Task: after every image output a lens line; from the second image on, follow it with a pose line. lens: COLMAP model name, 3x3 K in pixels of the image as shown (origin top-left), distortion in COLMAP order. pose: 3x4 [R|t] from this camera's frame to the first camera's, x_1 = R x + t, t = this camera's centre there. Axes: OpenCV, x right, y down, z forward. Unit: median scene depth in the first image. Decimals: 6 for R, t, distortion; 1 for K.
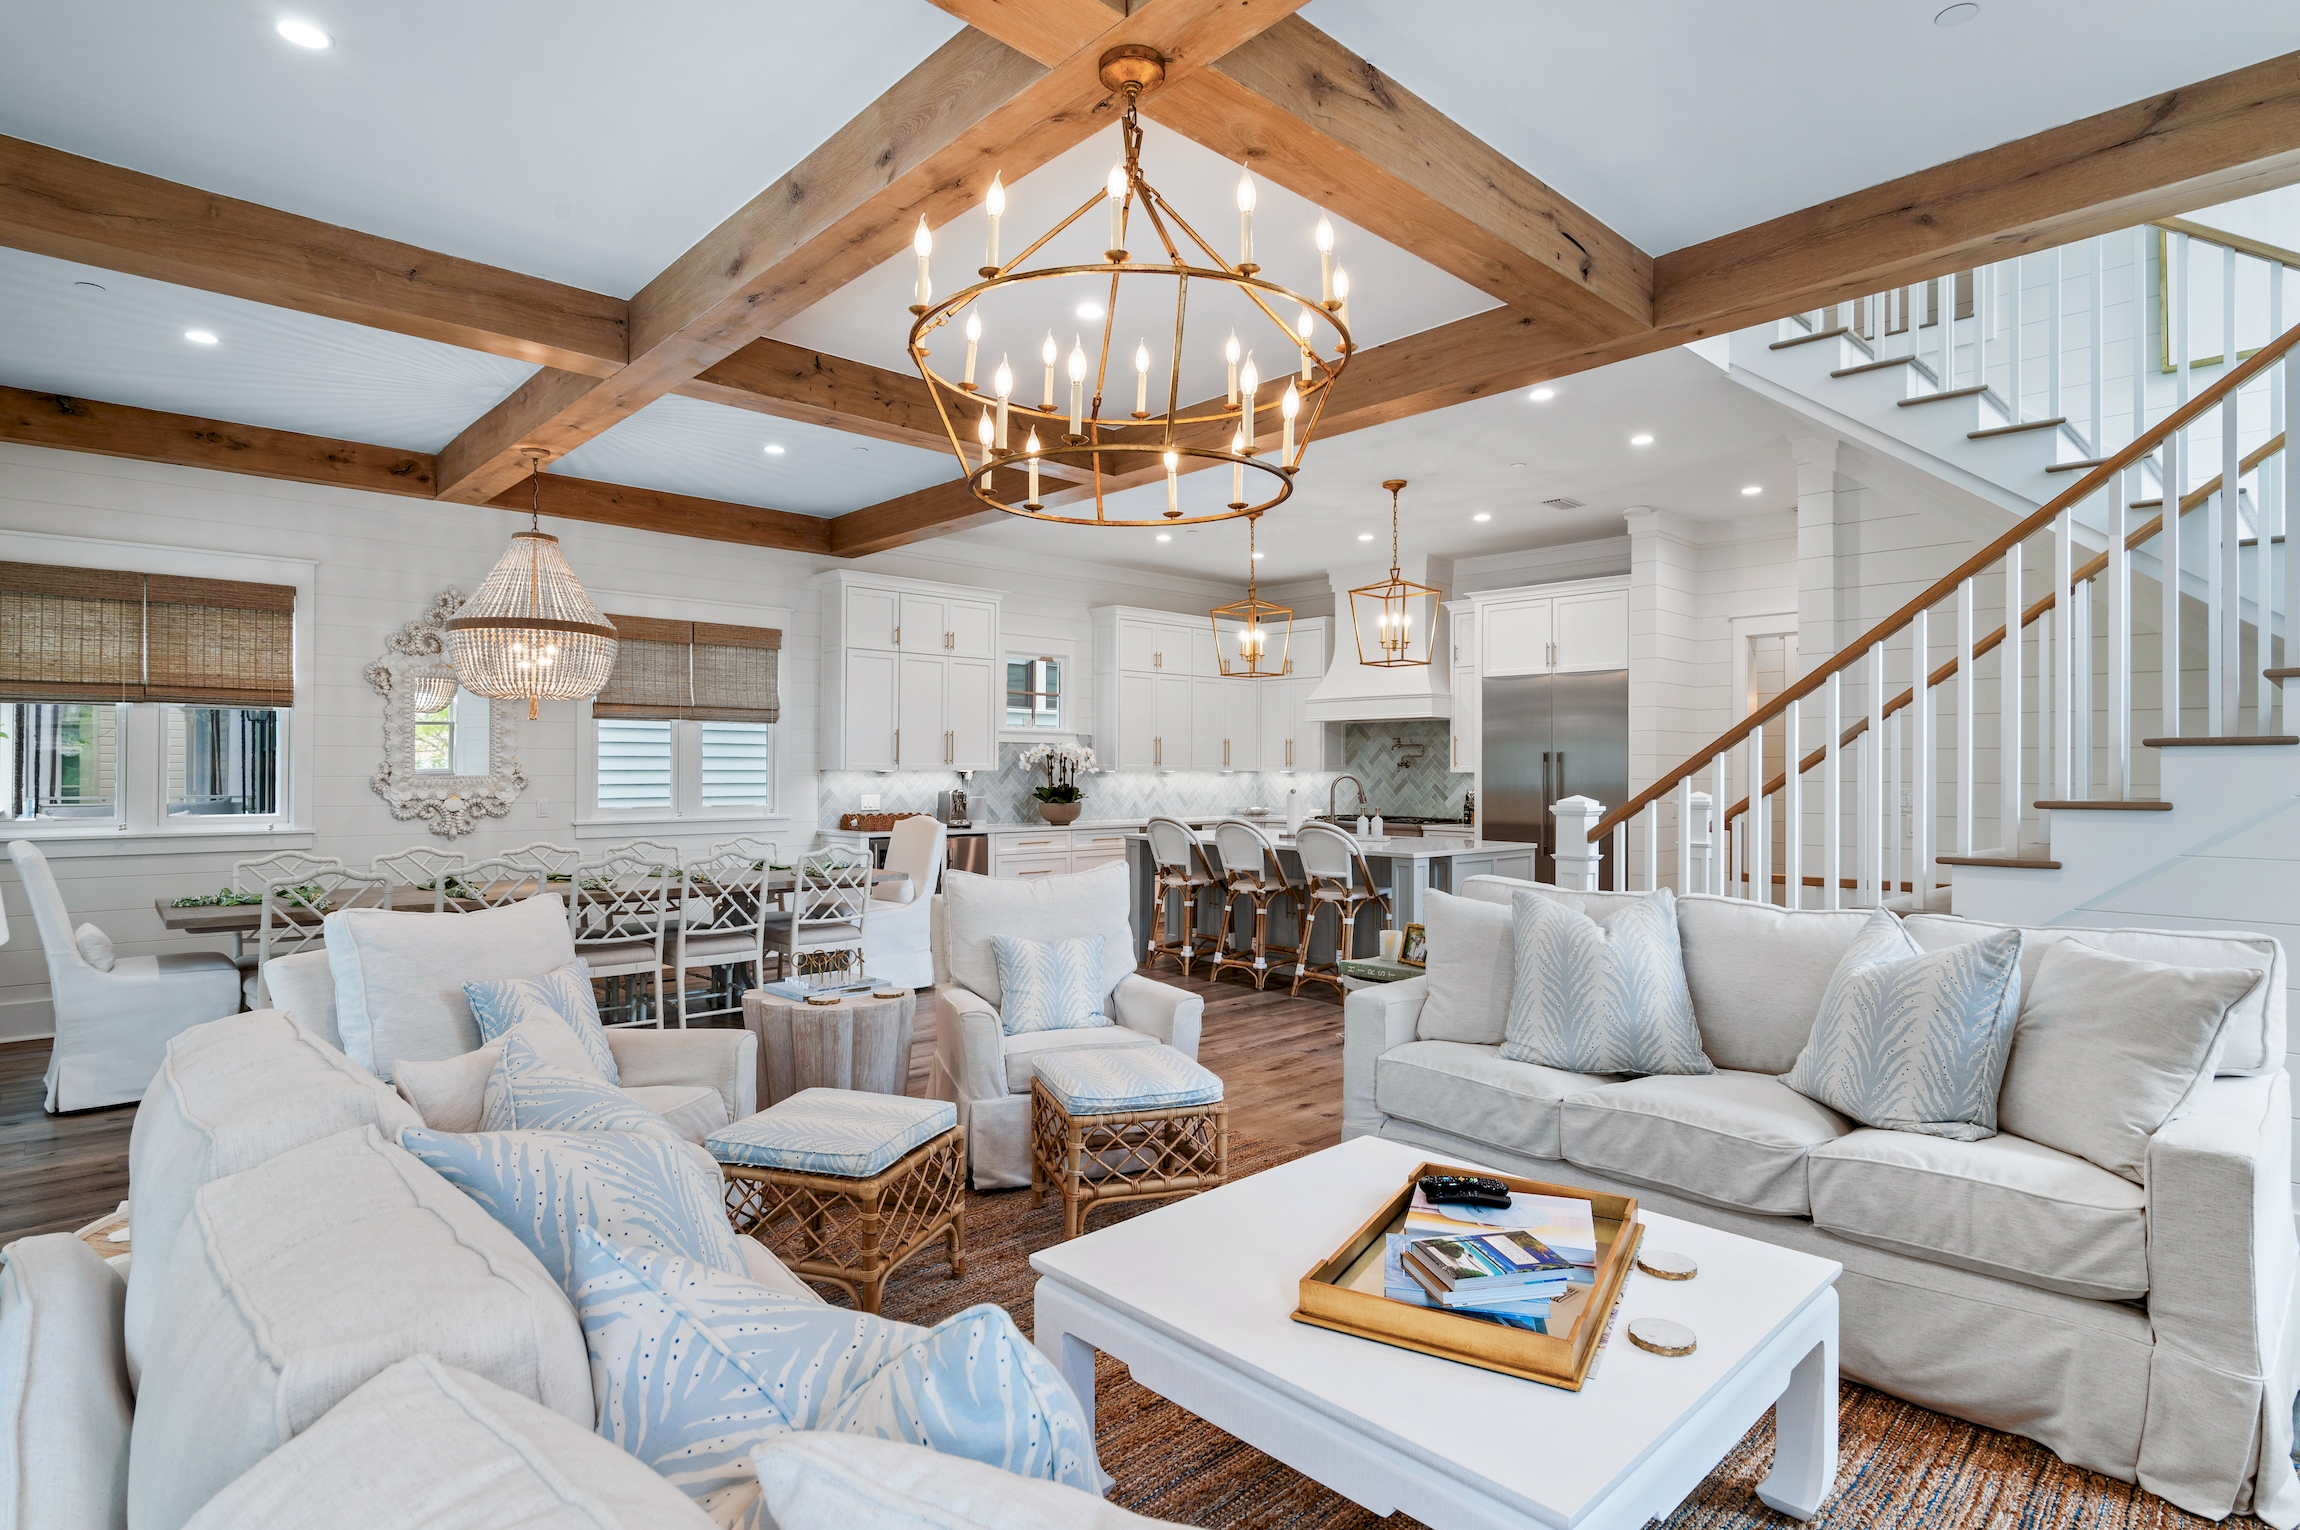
lens RADIAL K [[1171.6, 0, 1142.4], [0, 1171.6, 747.4], [0, 0, 1]] dist [0.000058, 0.000324]
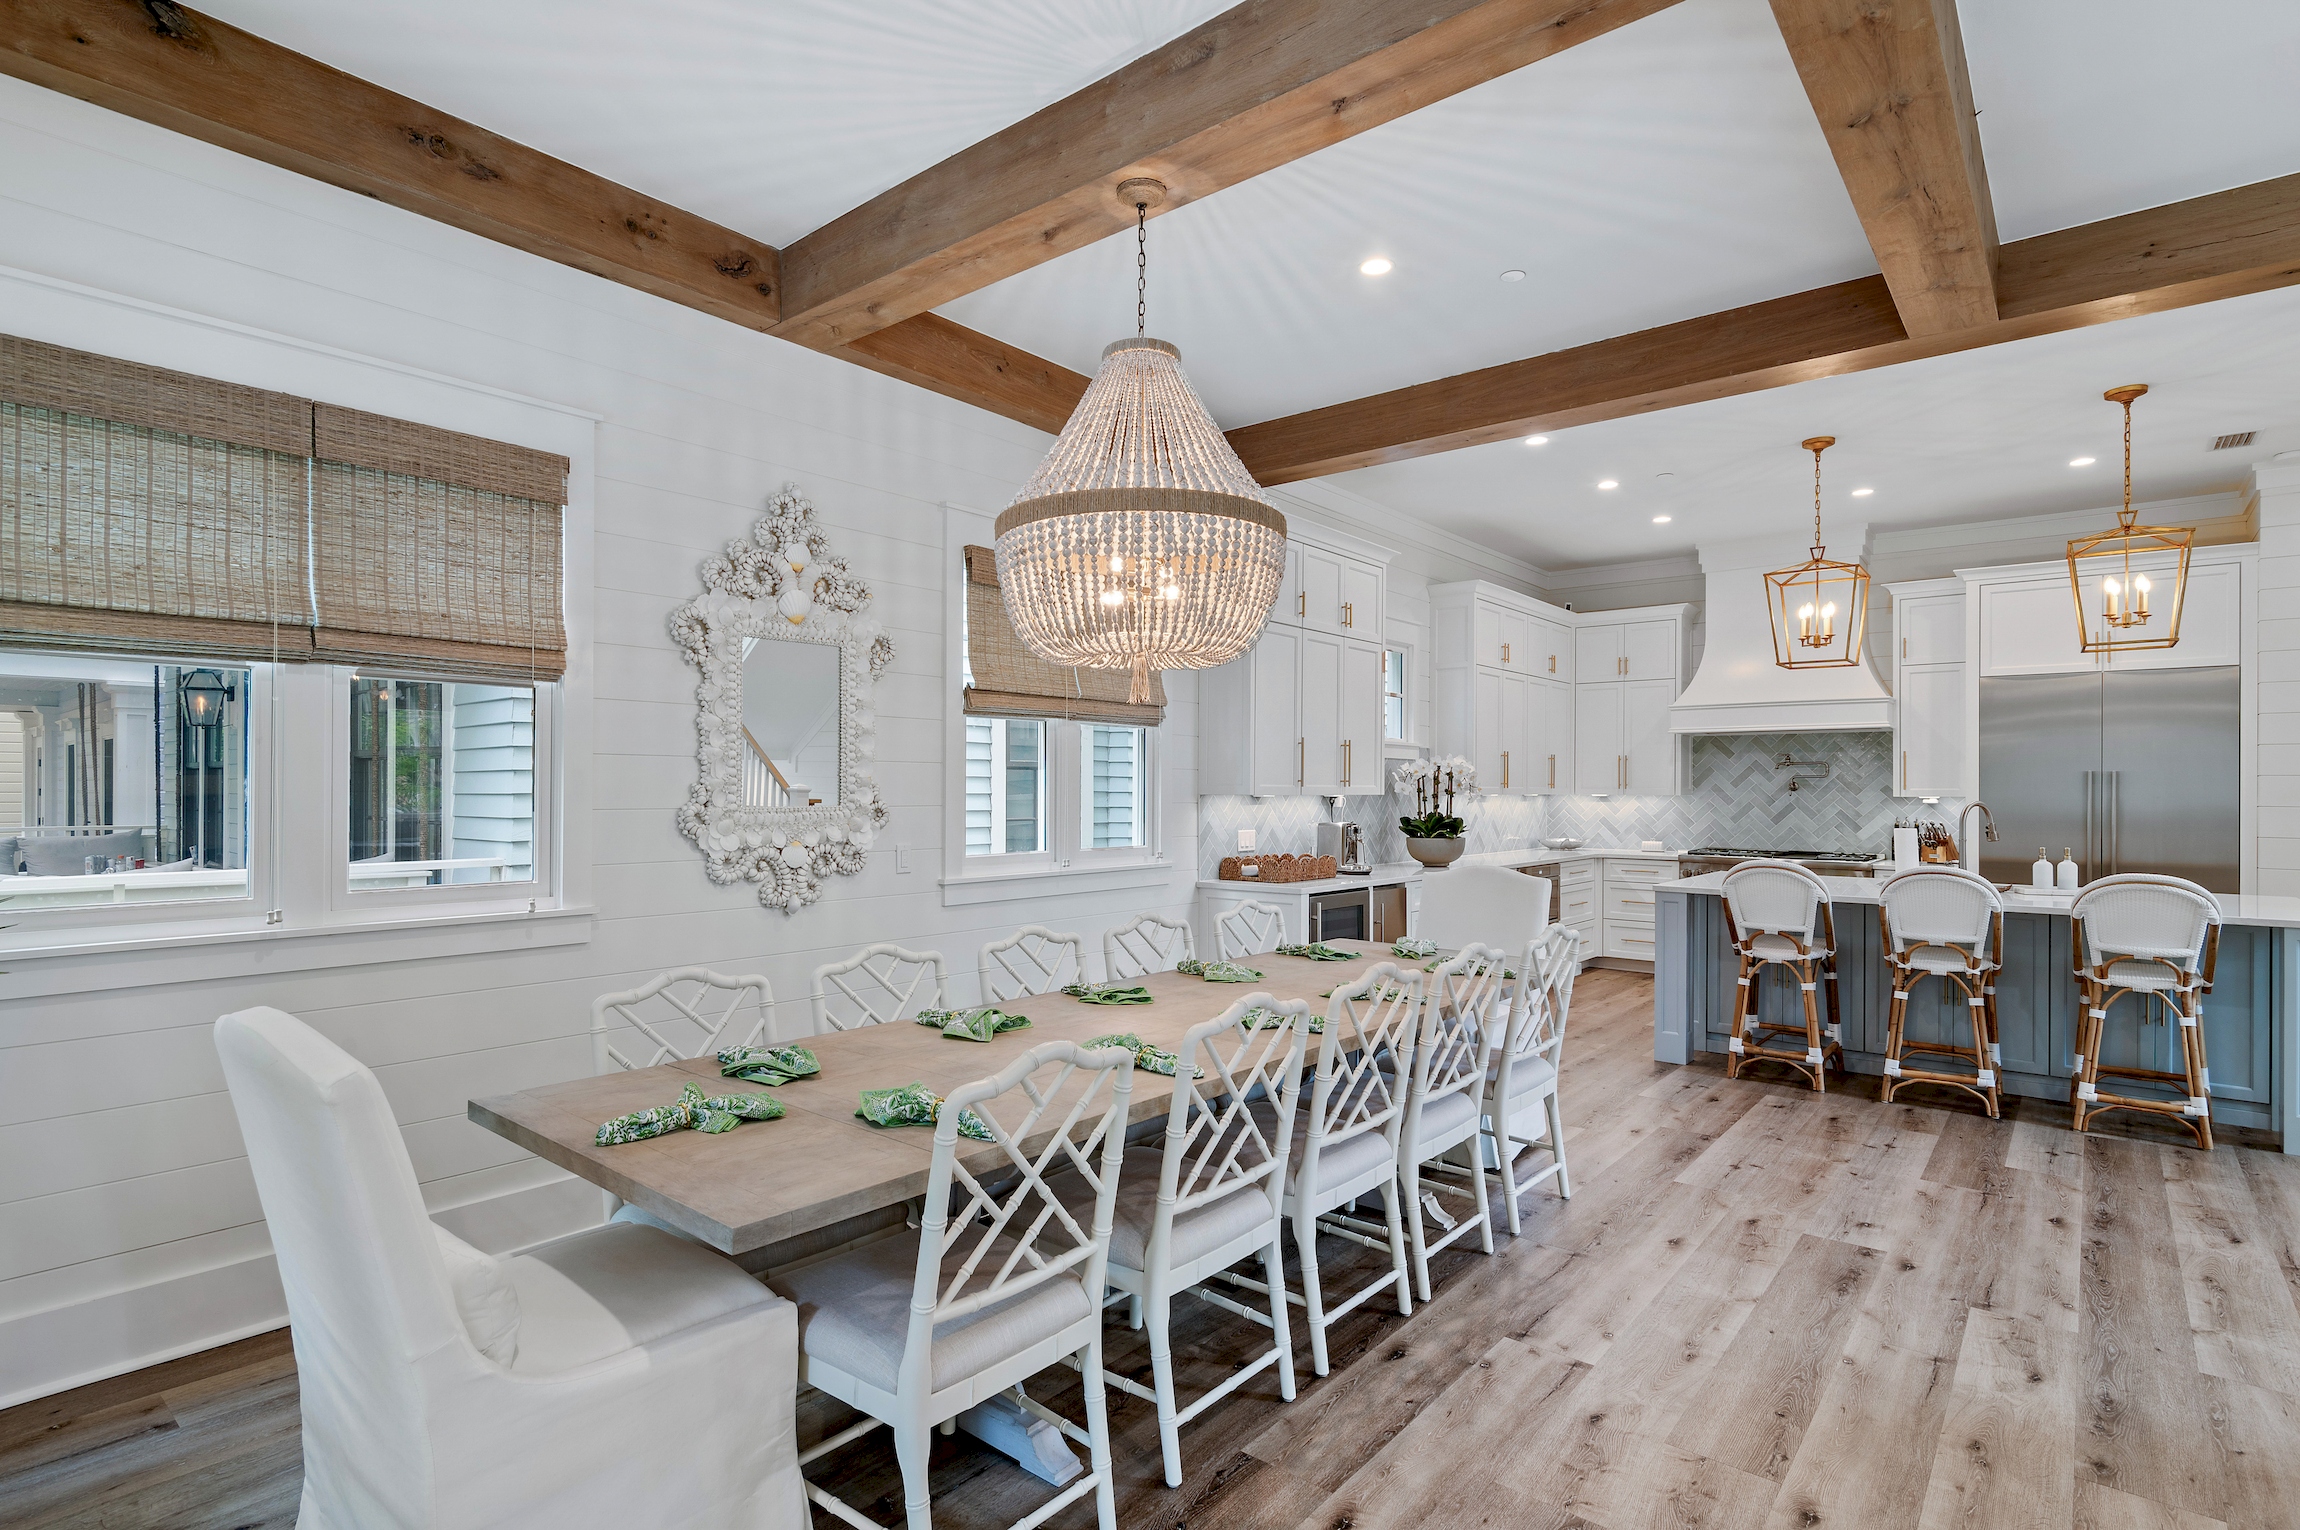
lens RADIAL K [[1136.7, 0, 1145.8], [0, 1136.7, 773.5], [0, 0, 1]] dist [-0.000649, -0.000309]
pose [[0.991650, 0.002597, 0.128931, -0.464677], [-0.003360, 0.999978, 0.005697, 0.003514], [-0.128913, -0.006083, 0.991637, 0.394816]]
